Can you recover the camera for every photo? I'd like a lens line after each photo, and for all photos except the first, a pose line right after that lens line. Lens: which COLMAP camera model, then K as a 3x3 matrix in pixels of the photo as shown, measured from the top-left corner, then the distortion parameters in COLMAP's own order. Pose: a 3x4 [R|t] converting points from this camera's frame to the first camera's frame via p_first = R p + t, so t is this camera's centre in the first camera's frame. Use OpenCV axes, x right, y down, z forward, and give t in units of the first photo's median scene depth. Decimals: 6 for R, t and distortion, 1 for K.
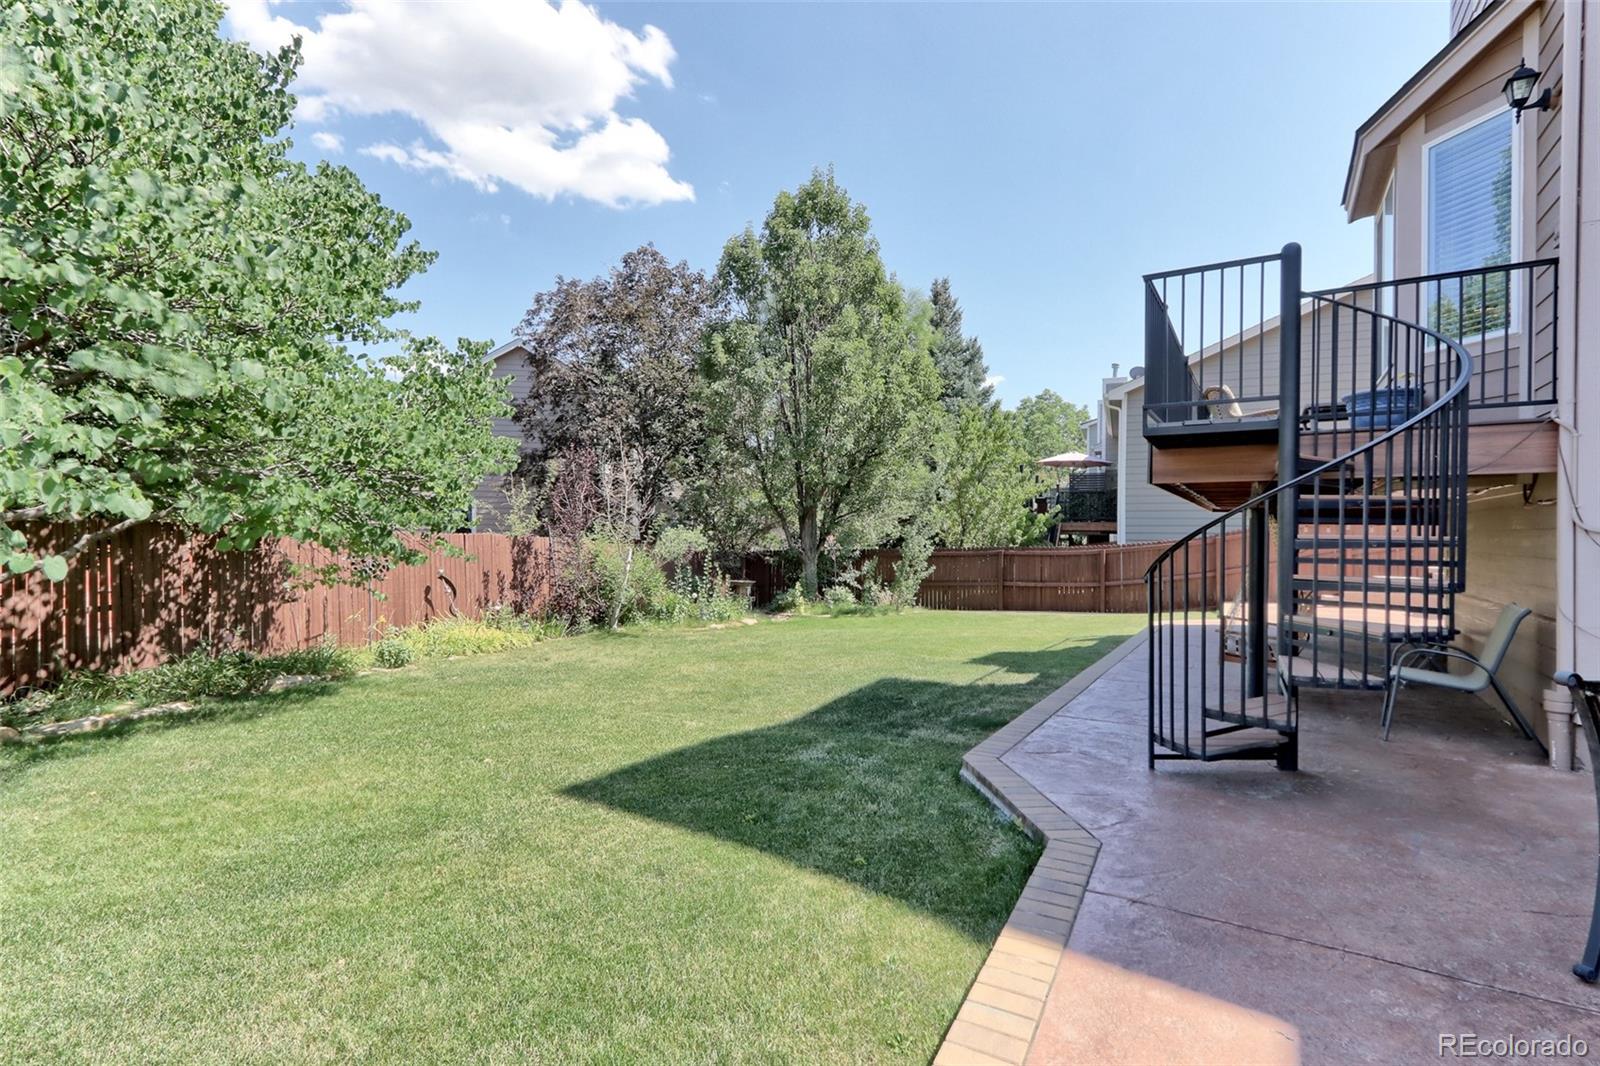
lens RADIAL K [[763.0, 0, 795.1], [0, 763.0, 535.5], [0, 0, 1]] dist [-0.002483, 0.001054]
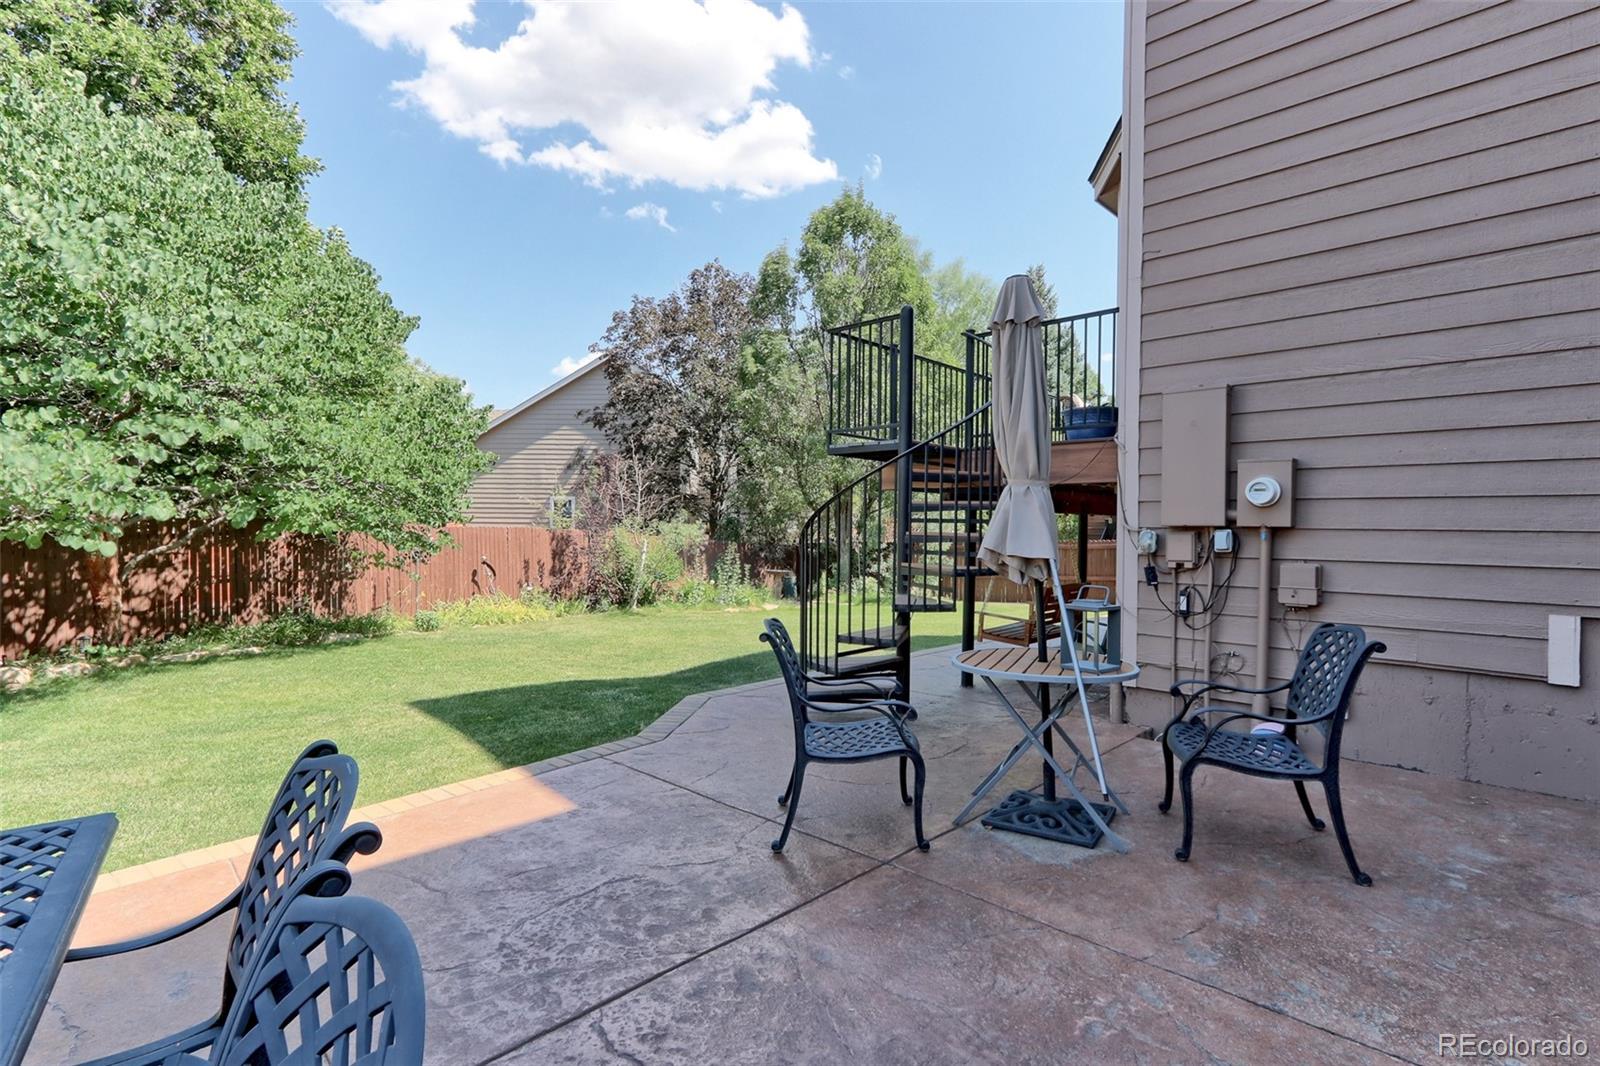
lens RADIAL K [[763.0, 0, 772.3], [0, 763.0, 534.2], [0, 0, 1]] dist [-0.002483, 0.001054]
pose [[0.978674, 0.003253, -0.205394, 0.315572], [-0.001713, 0.999969, 0.007676, -0.002423], [0.205412, -0.007161, 0.978649, -0.139951]]
